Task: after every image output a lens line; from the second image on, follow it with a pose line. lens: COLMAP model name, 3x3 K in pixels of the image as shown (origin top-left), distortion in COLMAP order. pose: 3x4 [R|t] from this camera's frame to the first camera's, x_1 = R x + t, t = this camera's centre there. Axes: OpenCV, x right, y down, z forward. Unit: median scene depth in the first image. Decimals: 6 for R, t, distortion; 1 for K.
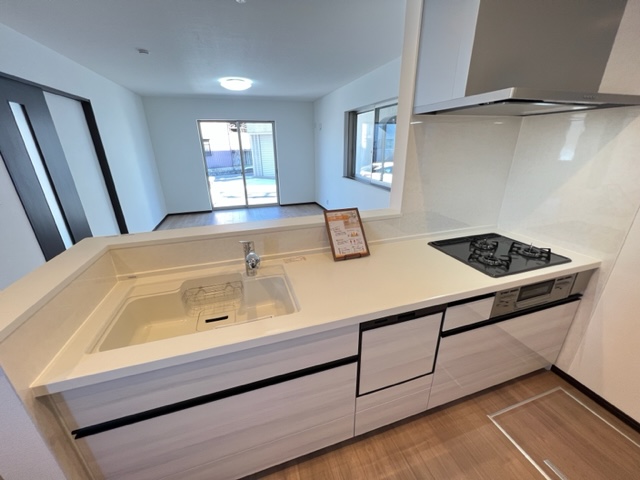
lens RADIAL K [[256.2, 0, 318.4], [0, 256.2, 240.5], [0, 0, 1]] dist [0.001462, -0.000188]
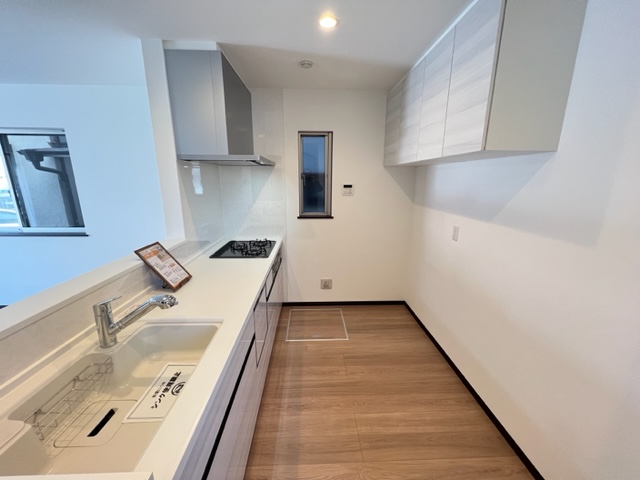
lens RADIAL K [[256.6, 0, 321.7], [0, 256.6, 241.3], [0, 0, 1]] dist [-0.002785, -0.000377]
pose [[0.264140, -0.209203, 0.941522, -0.701122], [0.330679, 0.936667, 0.115354, -0.032996], [-0.906025, 0.280872, 0.316591, 0.085762]]
